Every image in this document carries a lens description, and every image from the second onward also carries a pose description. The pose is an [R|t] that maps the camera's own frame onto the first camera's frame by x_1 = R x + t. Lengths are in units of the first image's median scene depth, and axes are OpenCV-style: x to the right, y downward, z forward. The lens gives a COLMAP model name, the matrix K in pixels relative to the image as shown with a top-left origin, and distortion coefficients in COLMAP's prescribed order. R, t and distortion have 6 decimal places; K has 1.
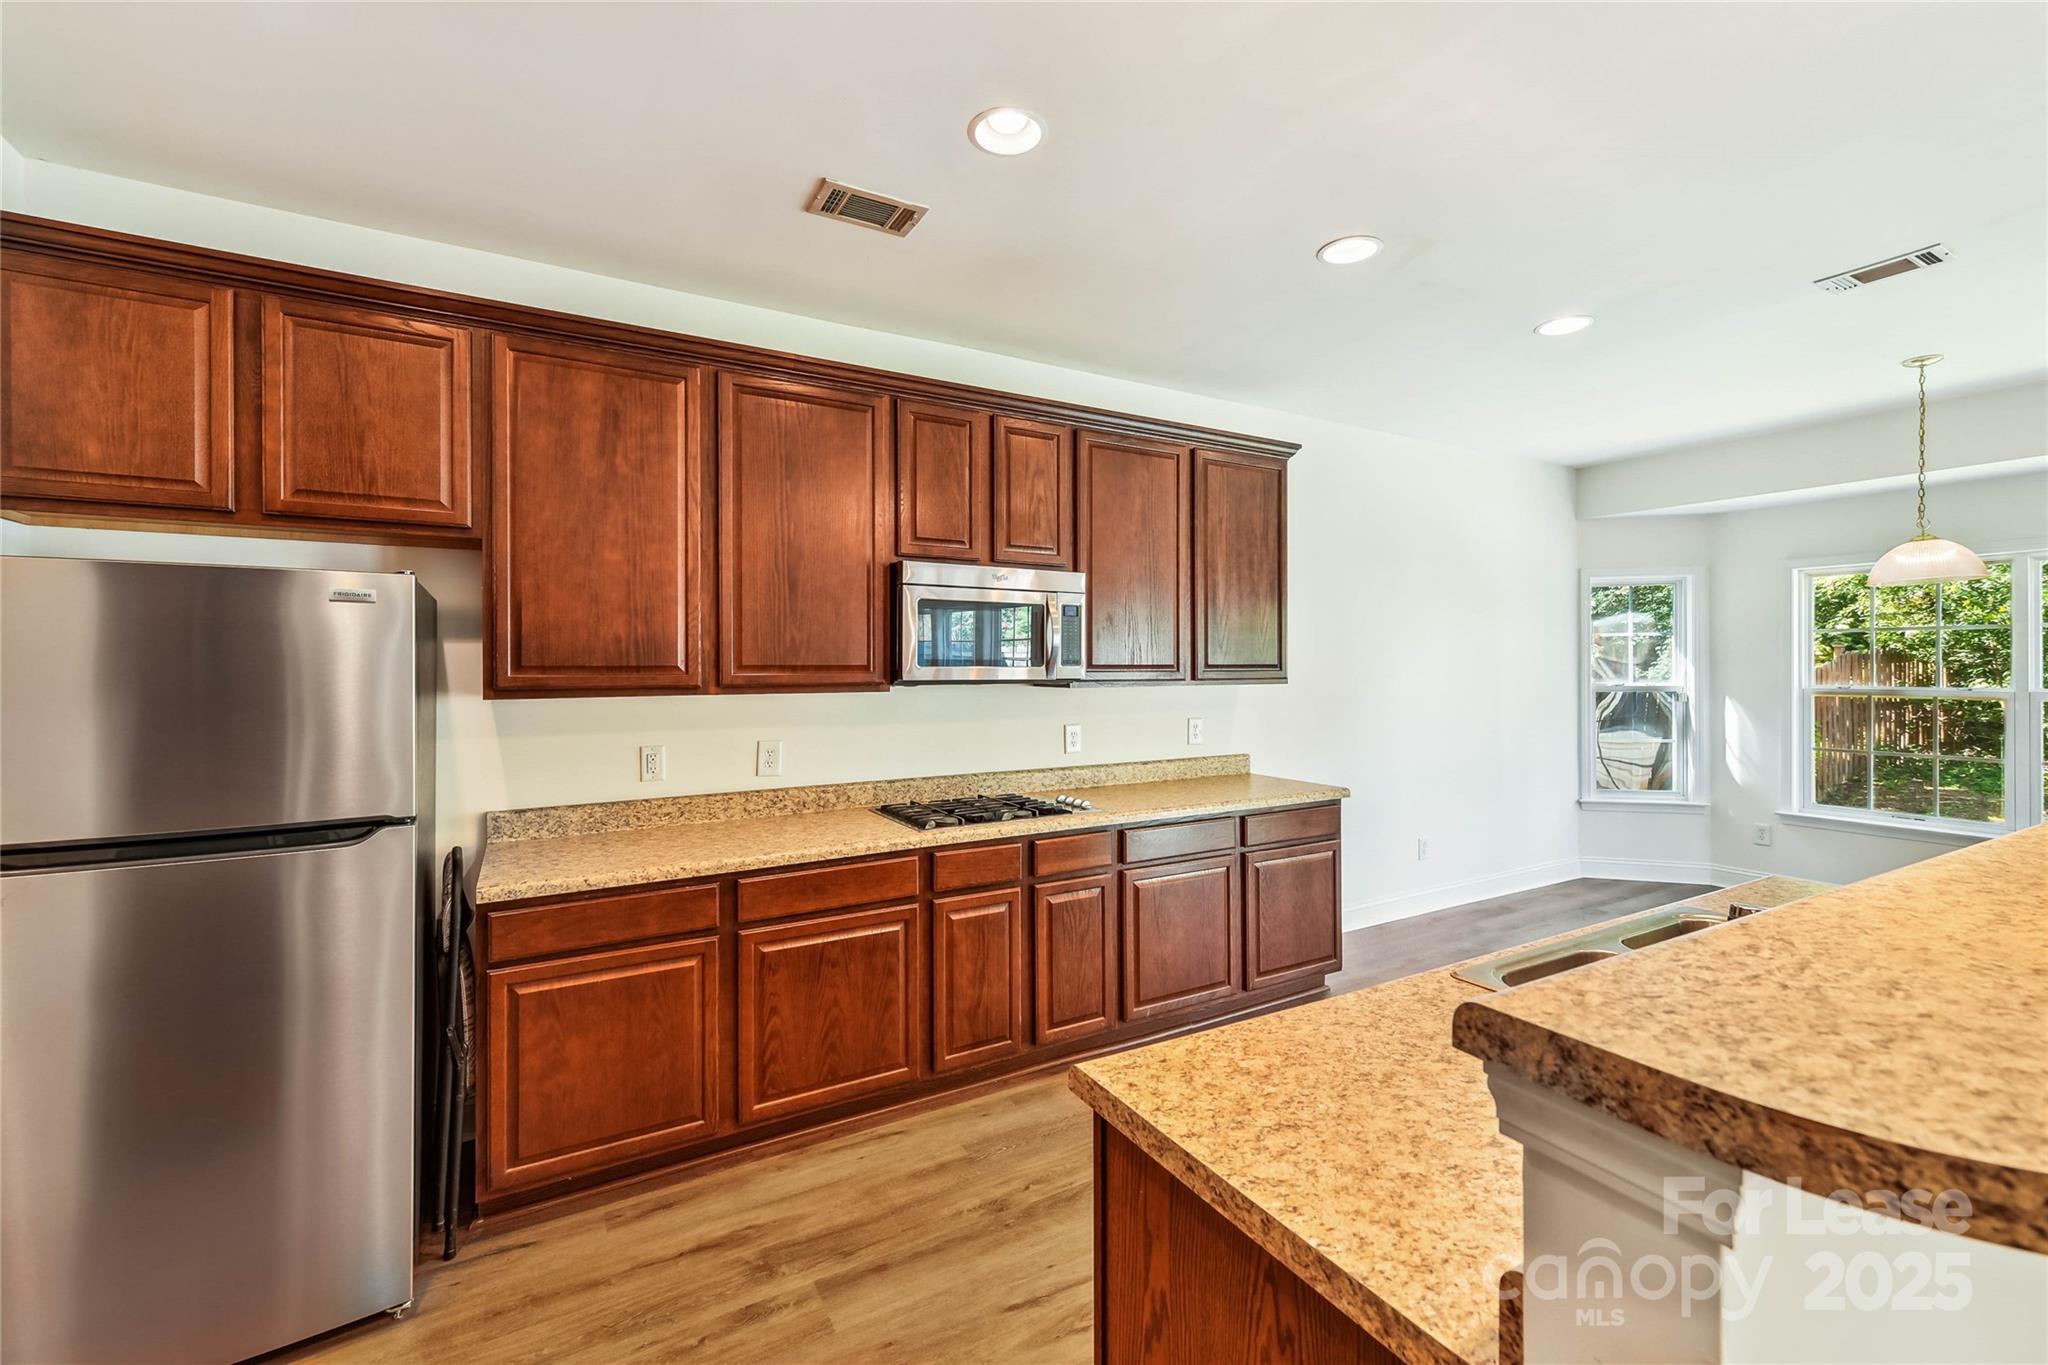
lens RADIAL K [[868.5, 0, 1026.4], [0, 868.5, 667.3], [0, 0, 1]] dist [0.005782, -0.000561]
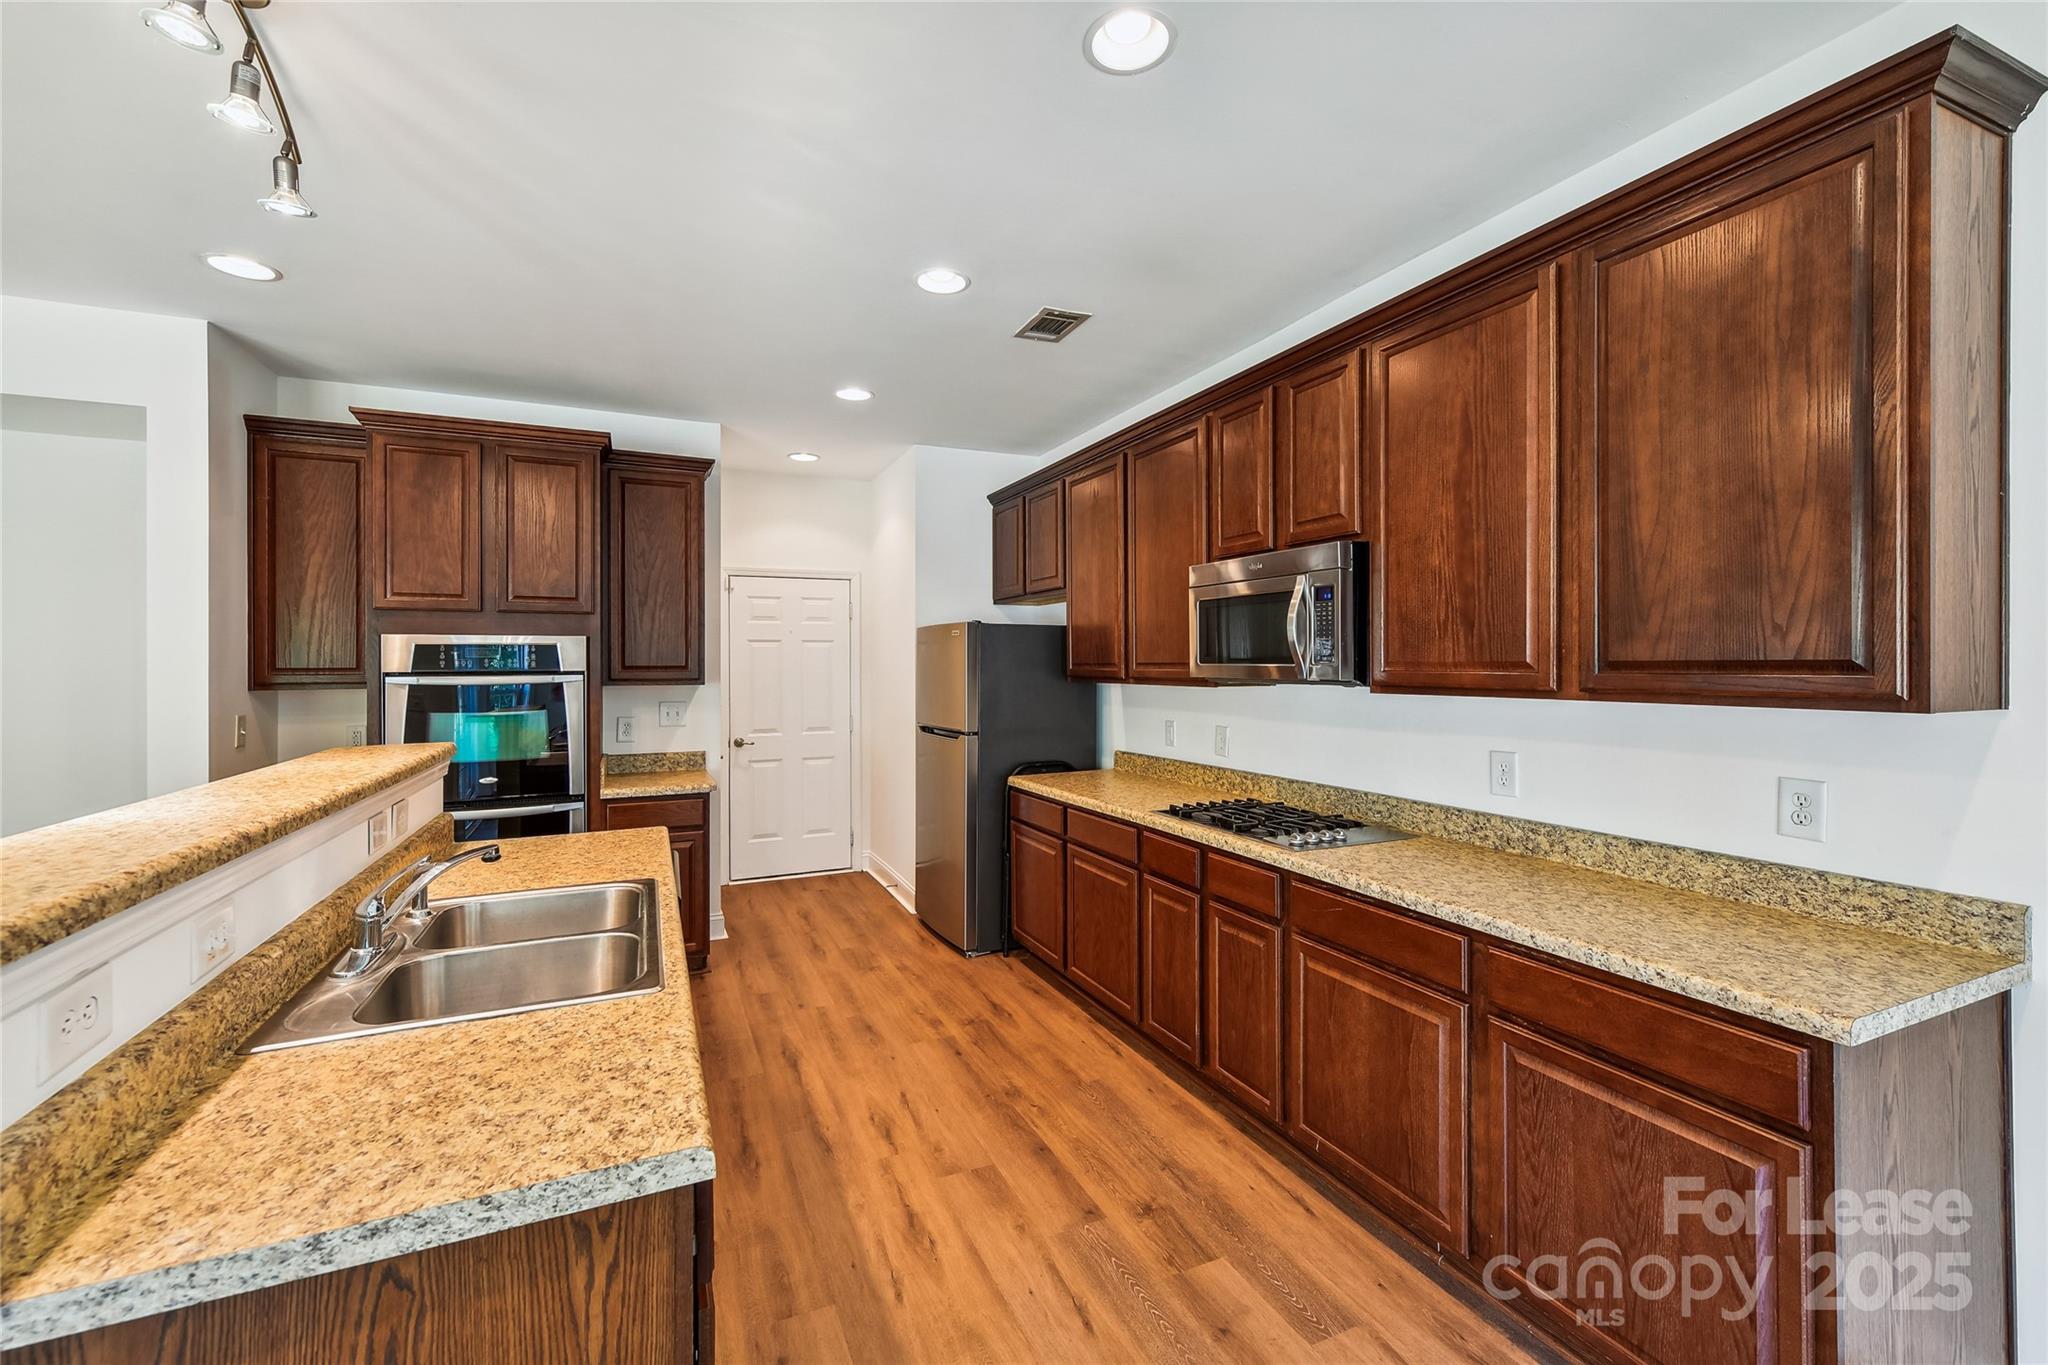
lens RADIAL K [[868.5, 0, 1033.3], [0, 868.5, 665.7], [0, 0, 1]] dist [0.005782, -0.000561]
pose [[-0.101766, 0.004759, -0.994797, 1.121809], [0.000104, 0.999989, 0.004773, -0.004725], [0.994808, 0.000383, -0.101766, 1.069986]]
